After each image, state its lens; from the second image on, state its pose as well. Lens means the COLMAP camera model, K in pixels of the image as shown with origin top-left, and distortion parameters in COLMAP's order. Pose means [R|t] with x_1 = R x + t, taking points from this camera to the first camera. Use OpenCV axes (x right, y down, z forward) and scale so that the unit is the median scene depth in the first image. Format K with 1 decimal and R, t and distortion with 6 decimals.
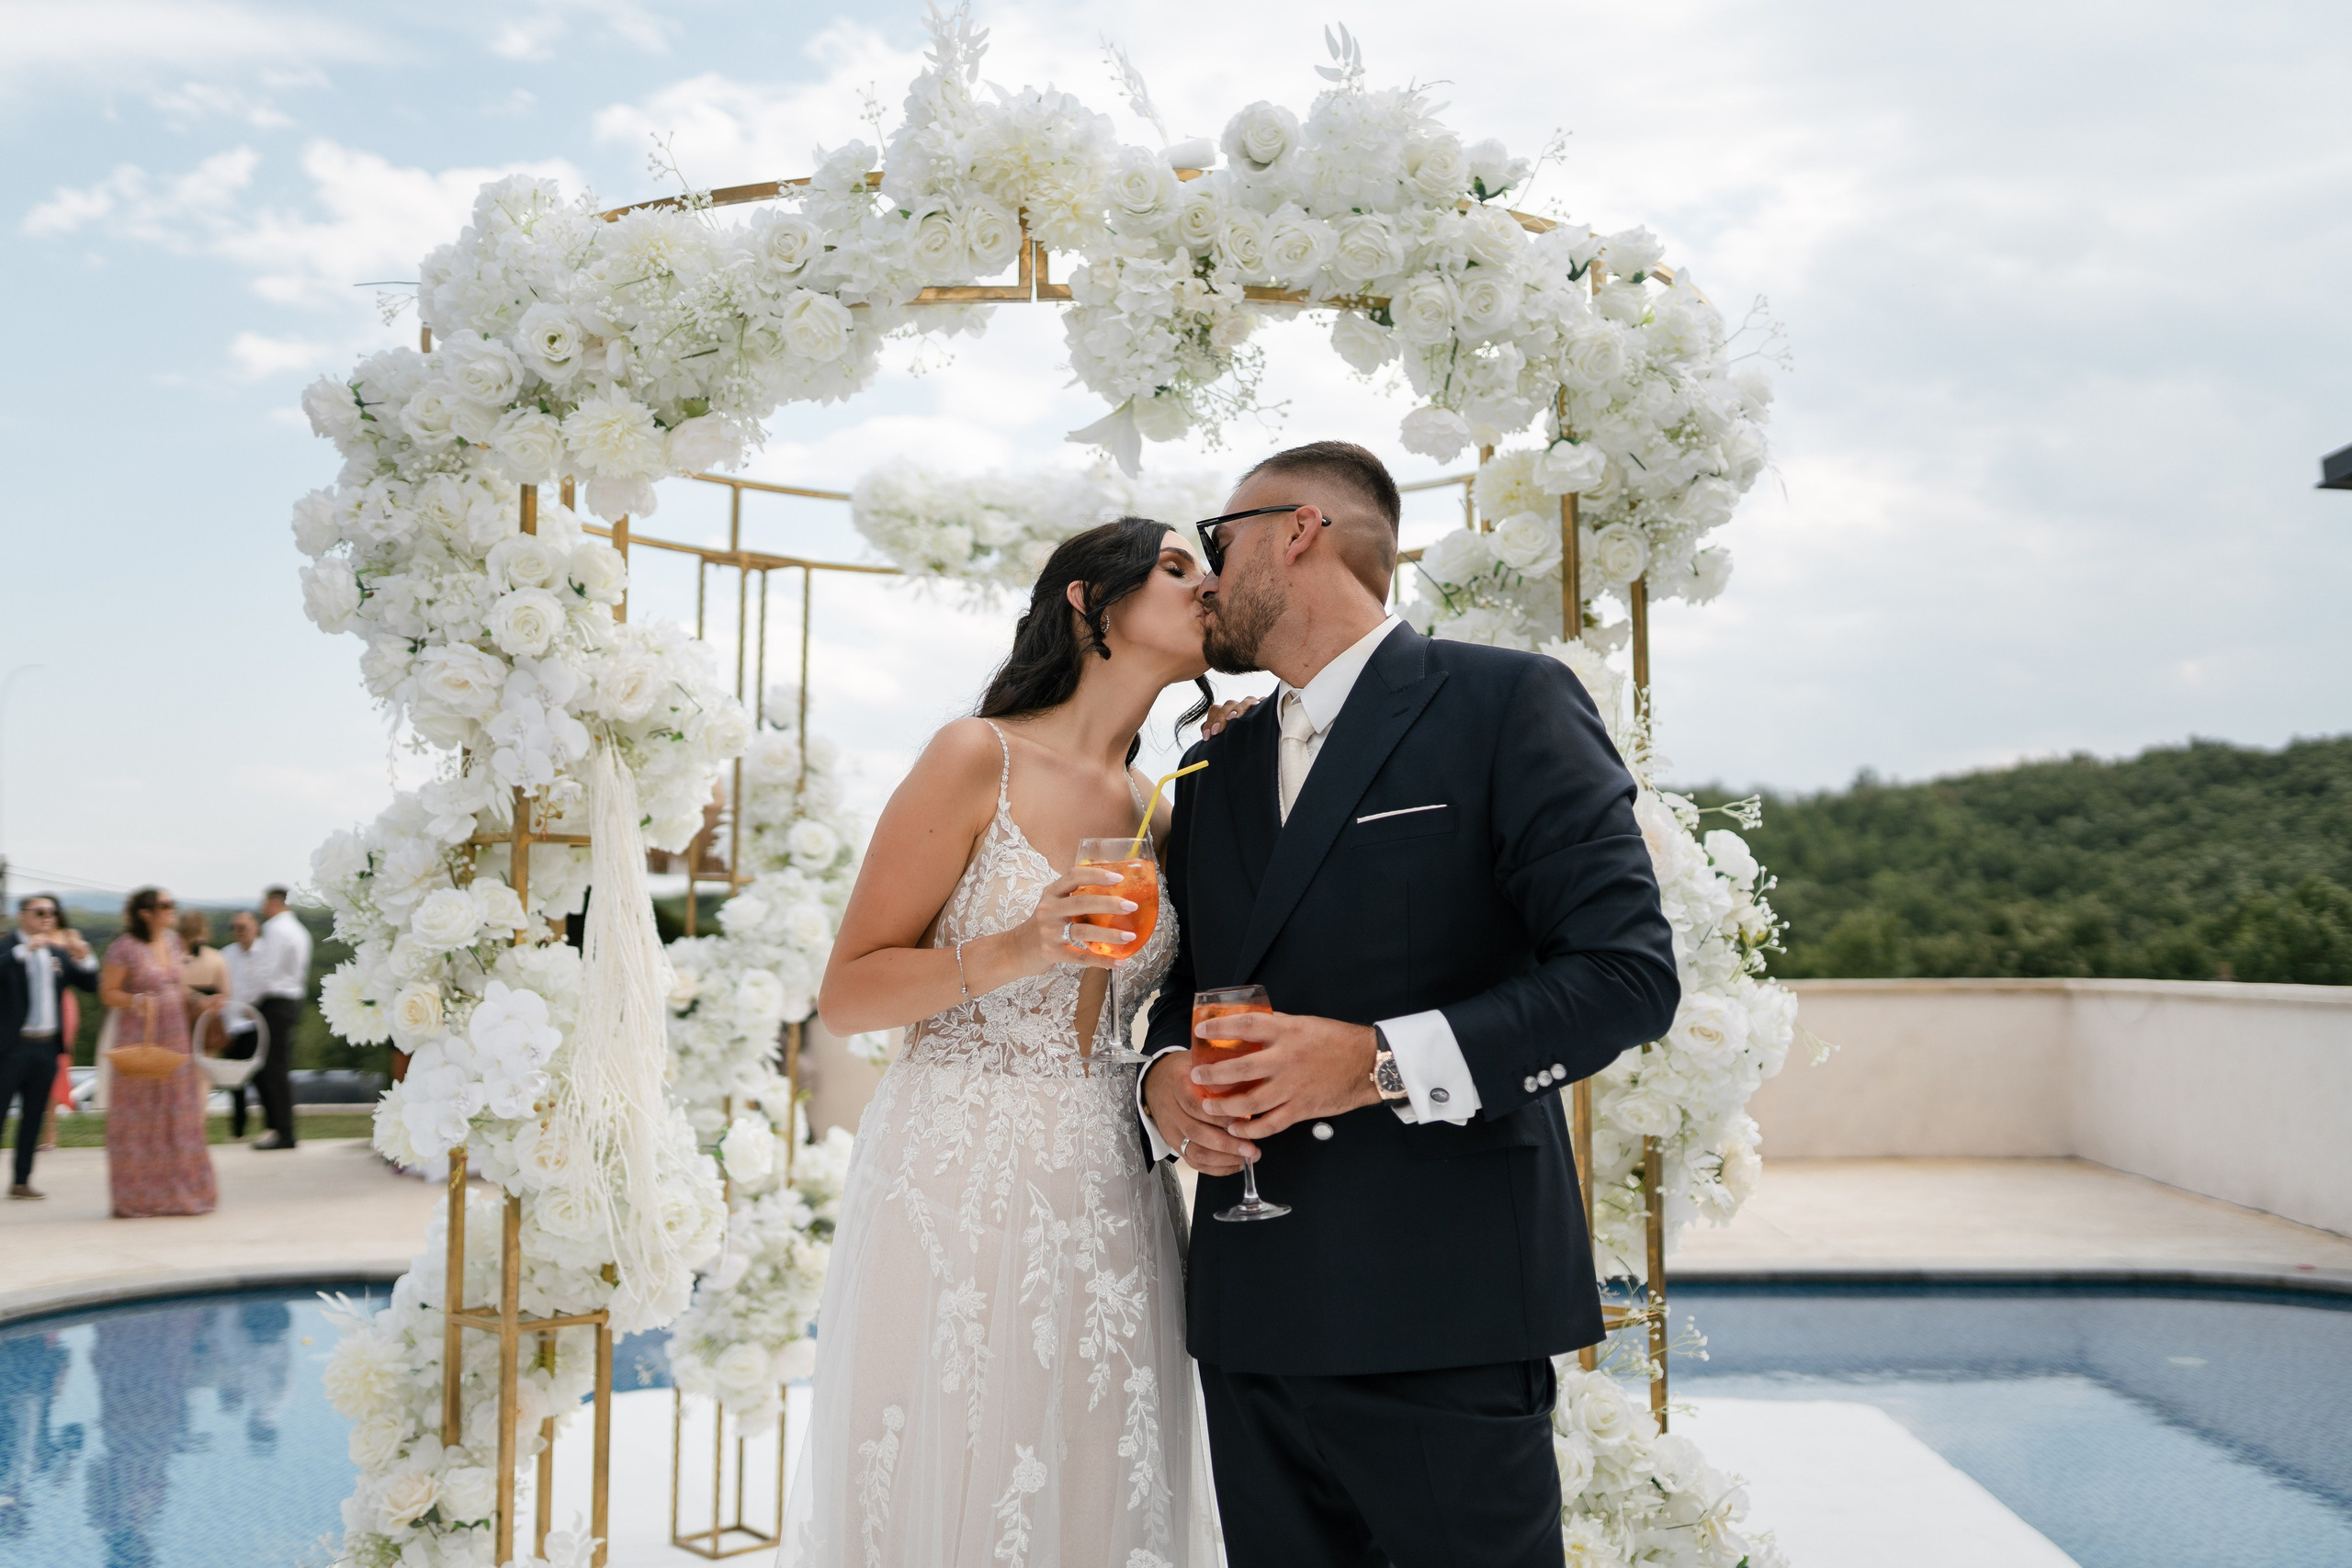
lens RADIAL K [[2234.7, 0, 1179.5], [0, 2234.7, 774.4], [0, 0, 1]] dist [0.004103, 0.002687]
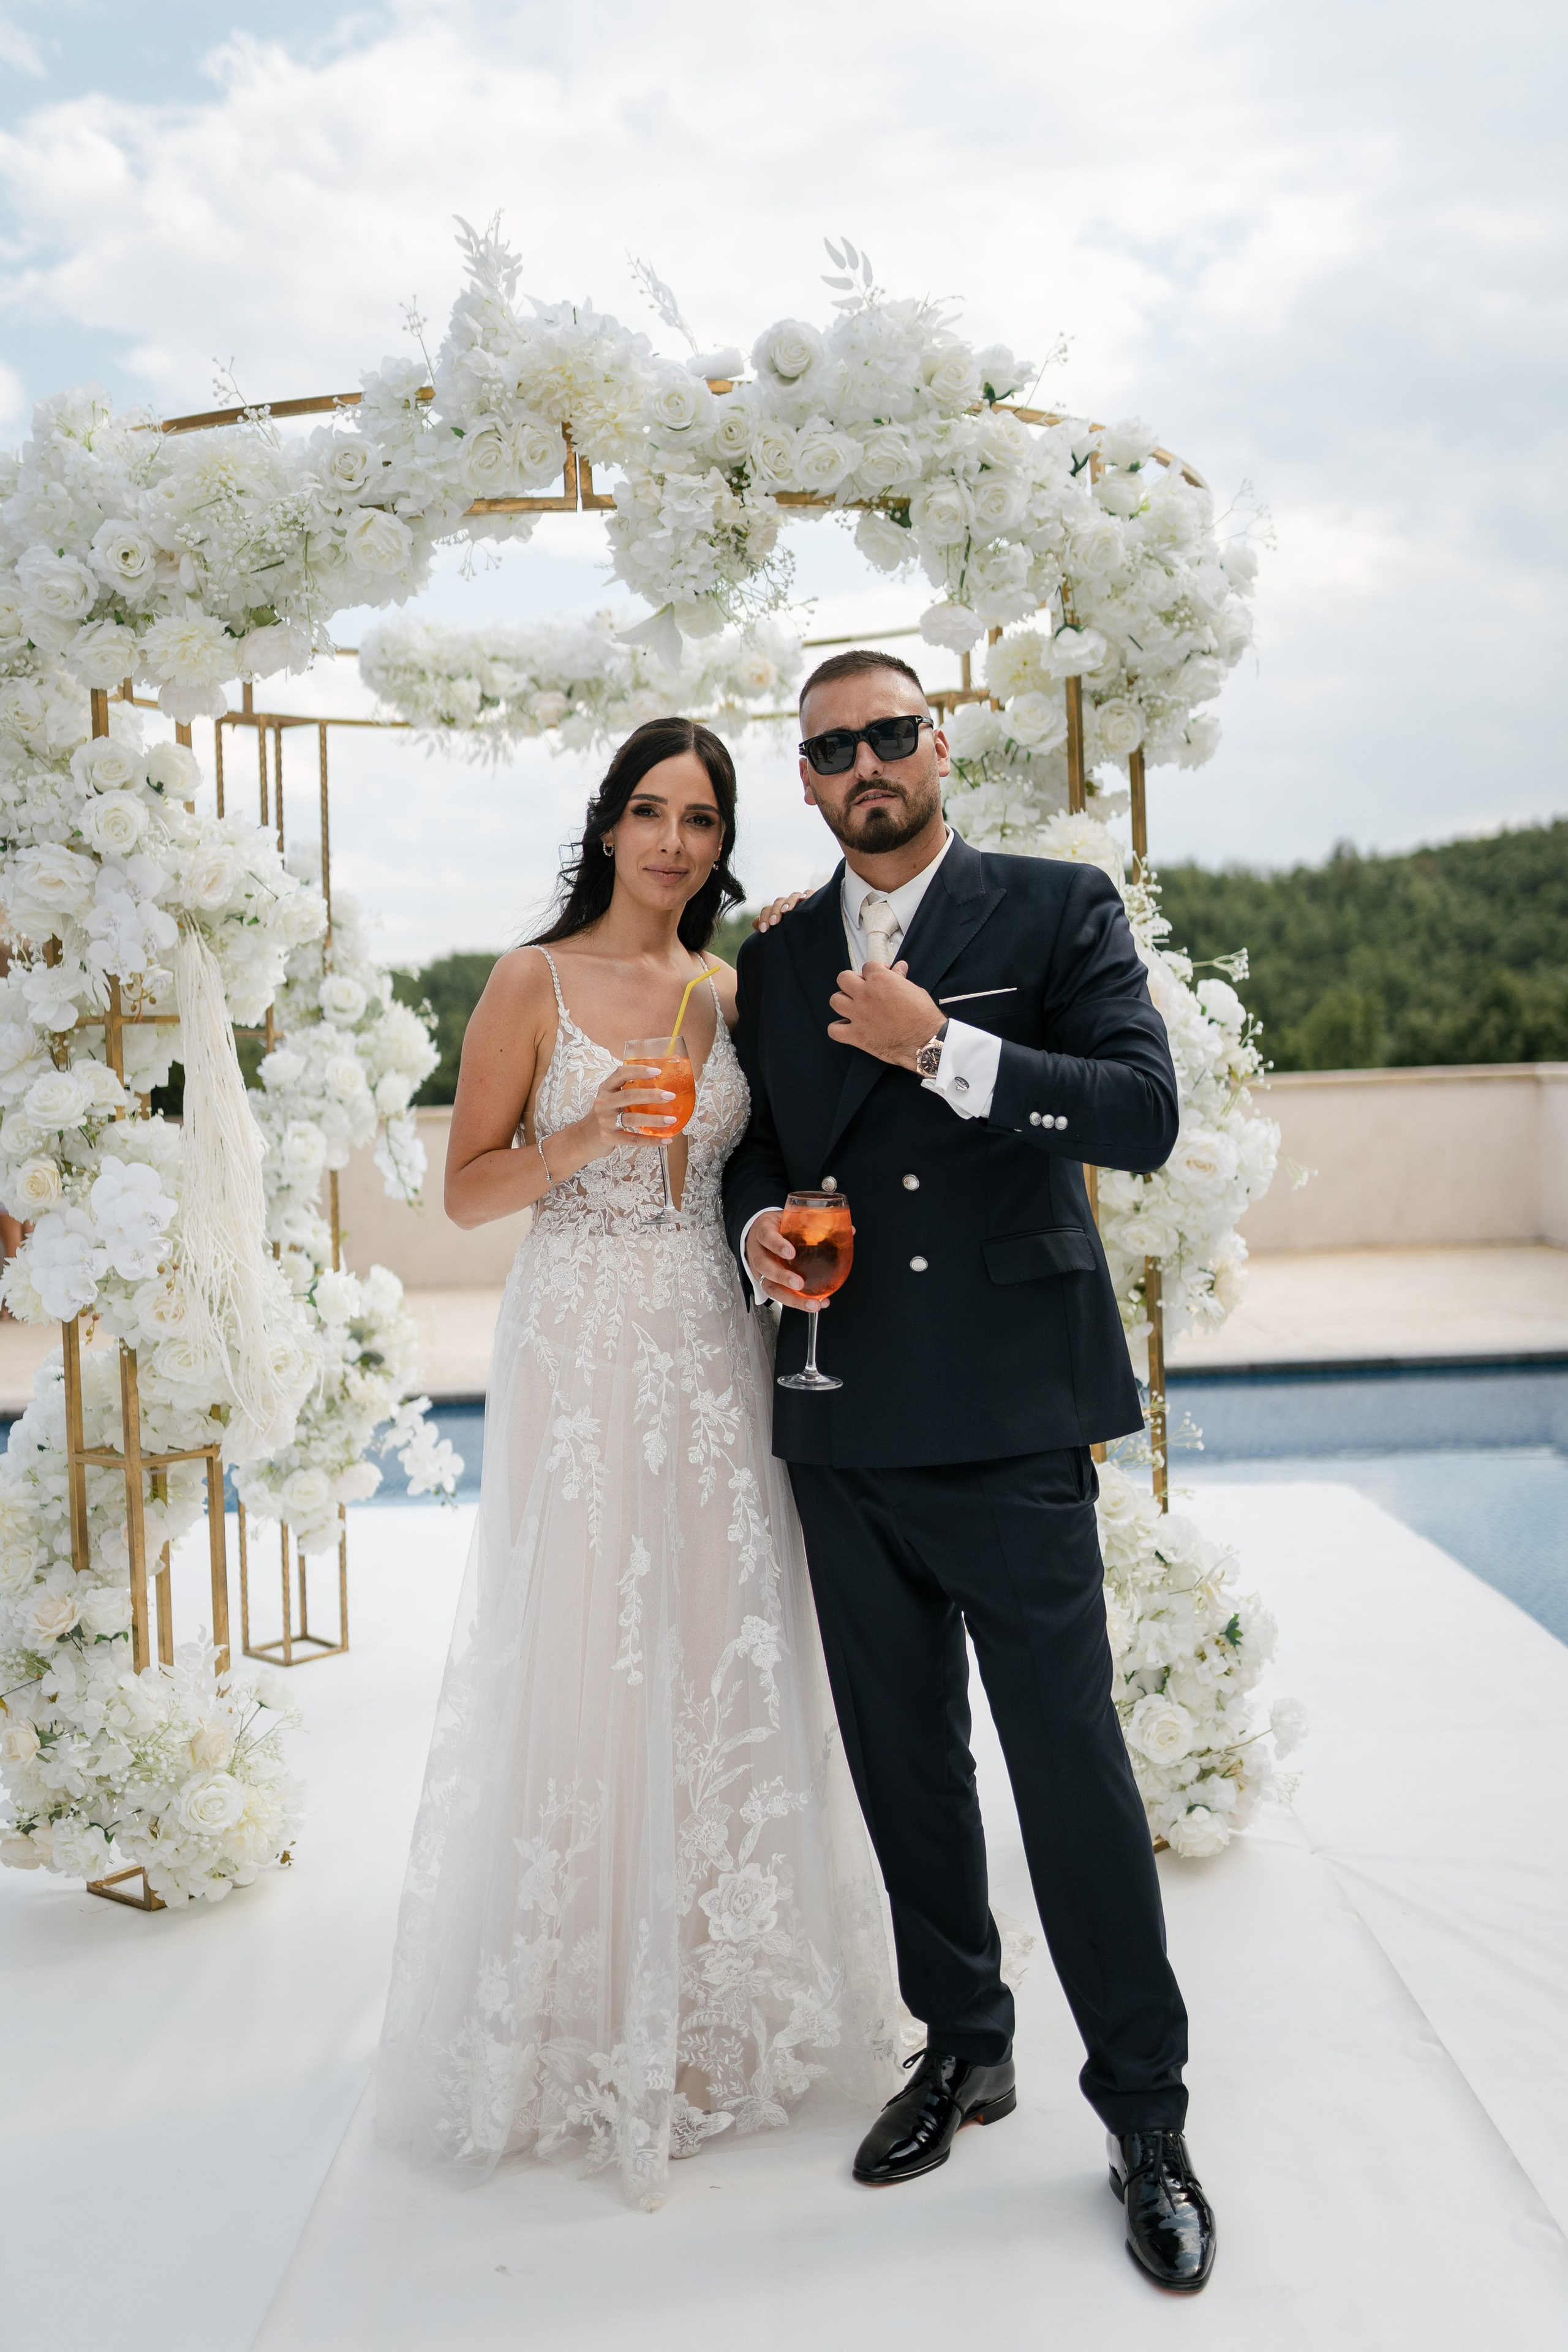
lens RADIAL K [[2352.7, 0, 759.5], [0, 2352.7, 1152.3], [0, 0, 1]] dist [0.010466, -0.006681]
pose [[0.998072, -0.033629, 0.052163, -0.046233], [0.026955, 0.991948, 0.123743, -0.042166], [-0.055905, -0.122098, 0.990942, -0.156046]]
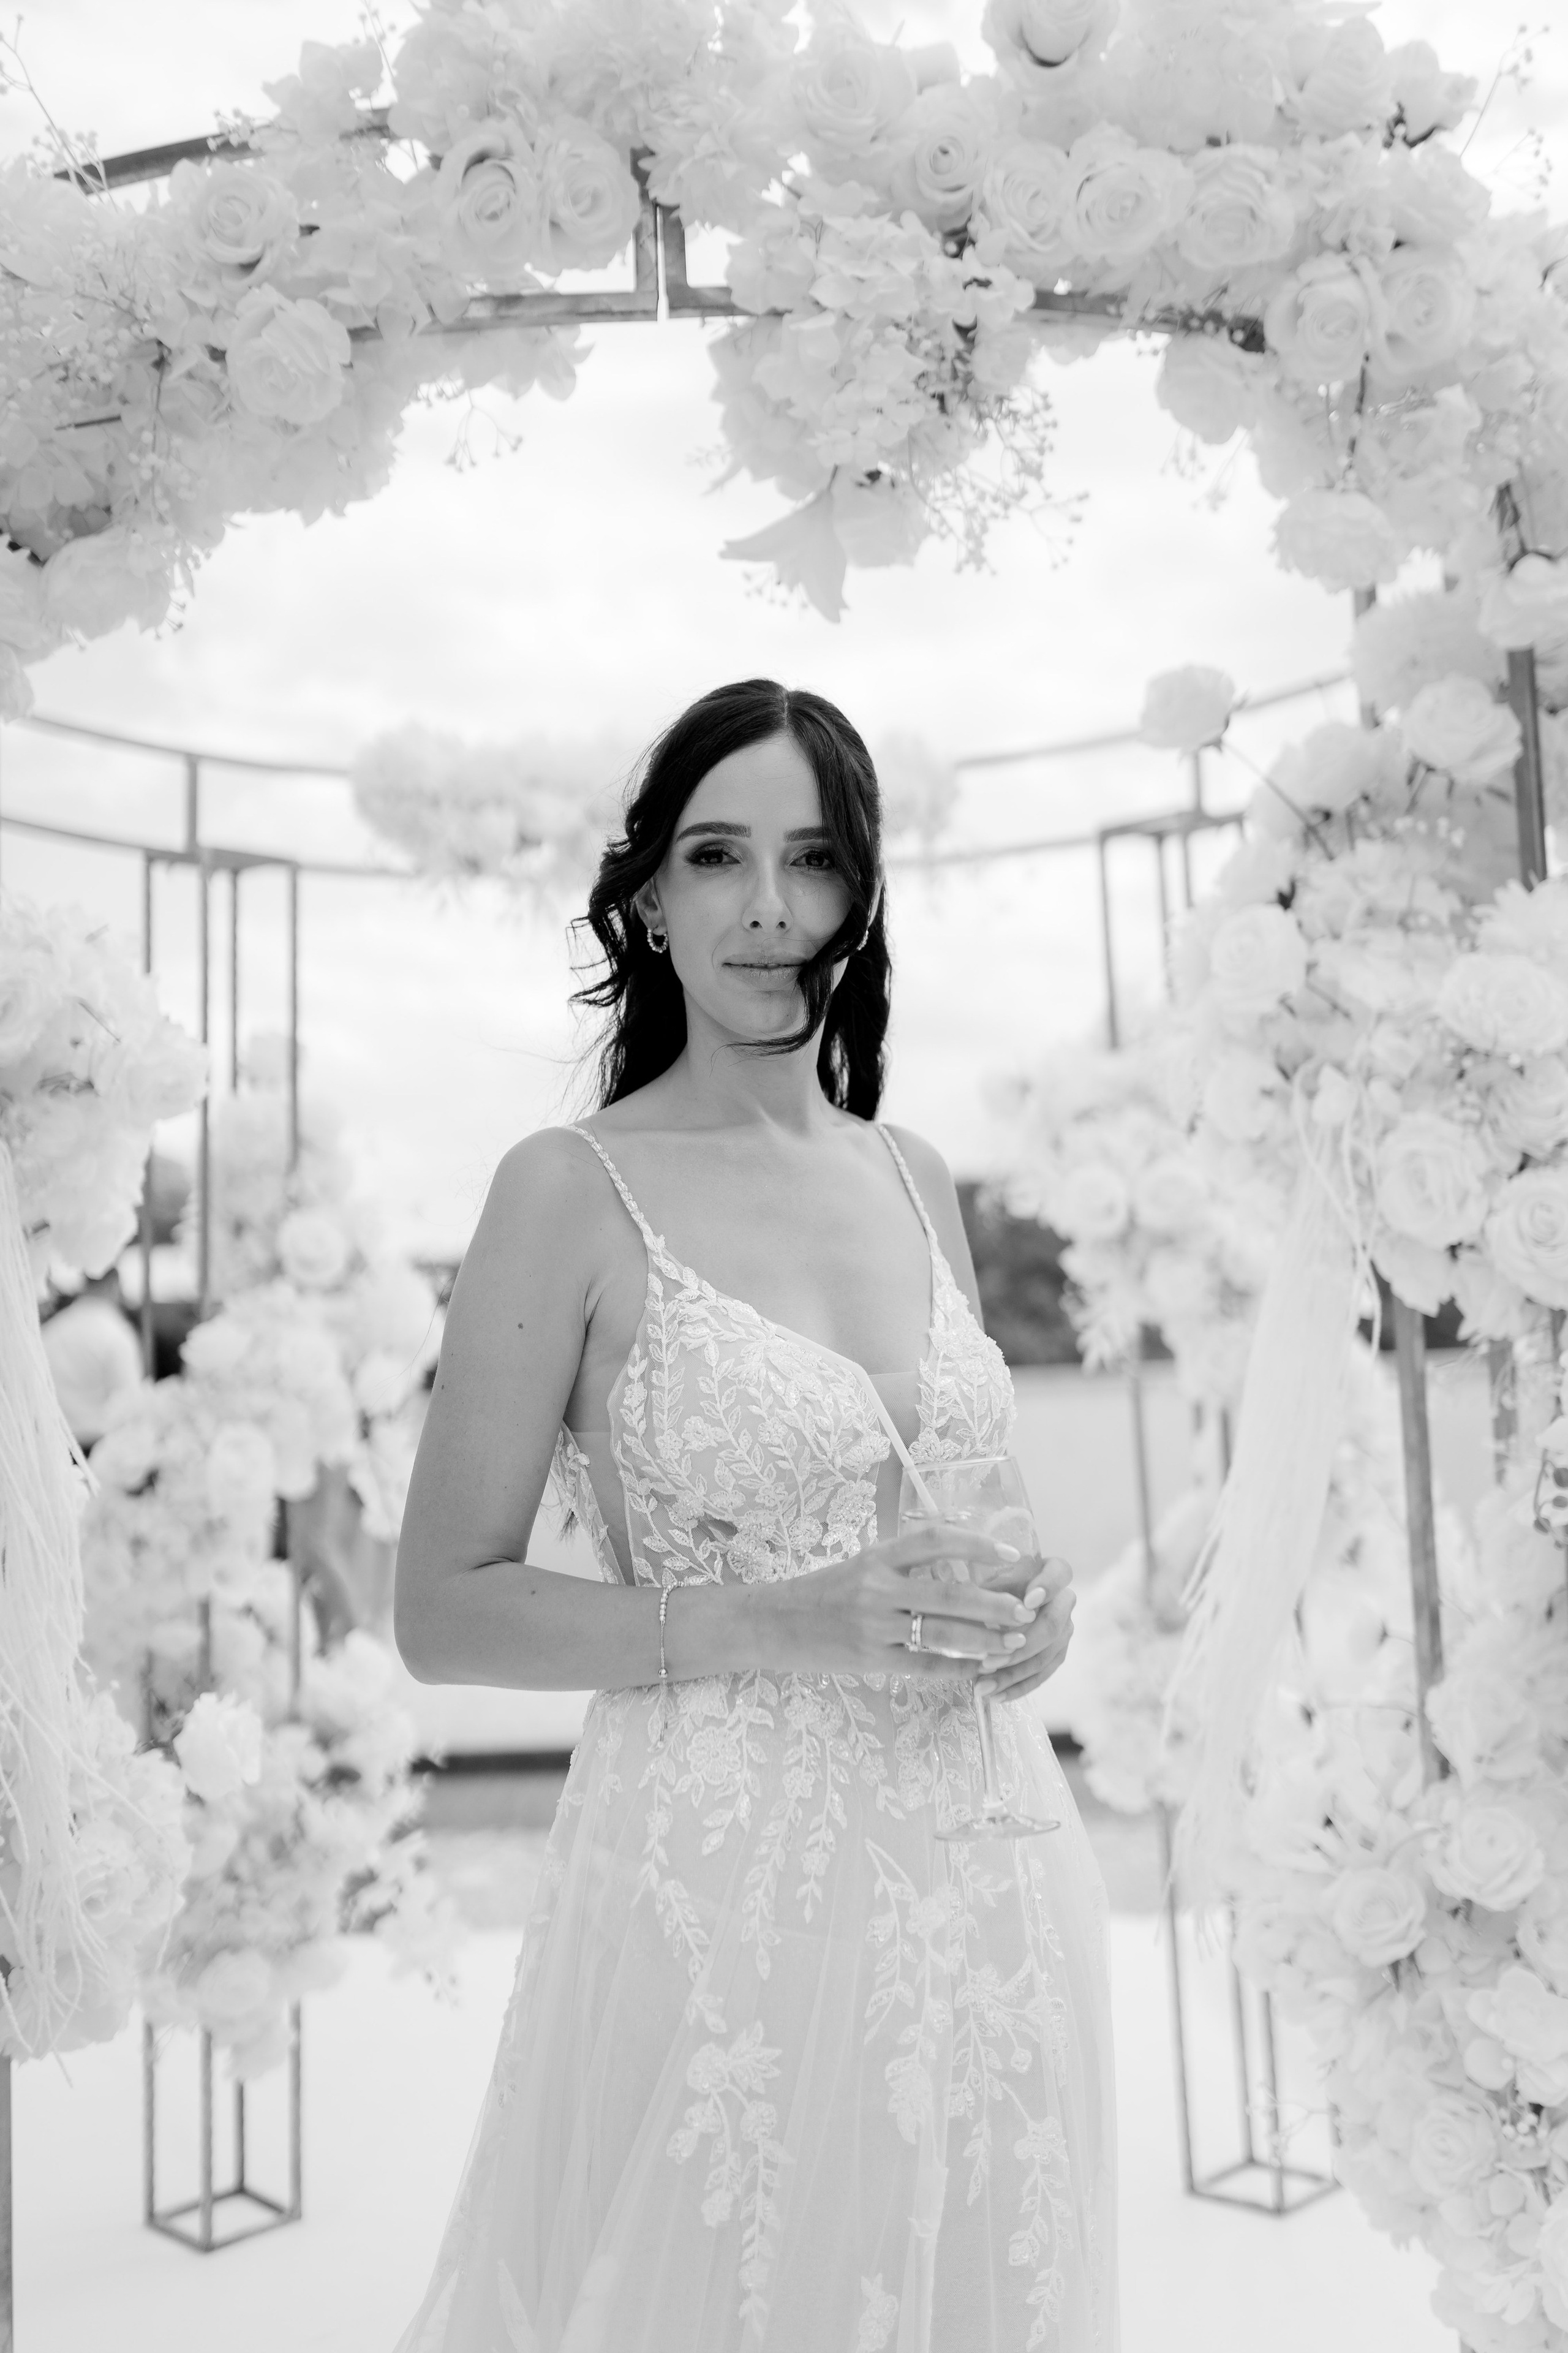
lens RADIAL K [[2313.2, 0, 765.5], [0, 2313.2, 1177.3], [0, 0, 1]] dist [0.011017, -0.006202]
pose [[0.999059, -0.030276, 0.031055, -0.061096], [0.029879, 0.999467, 0.013179, 0.005146], [-0.031438, -0.012238, 0.999431, 0.375483]]
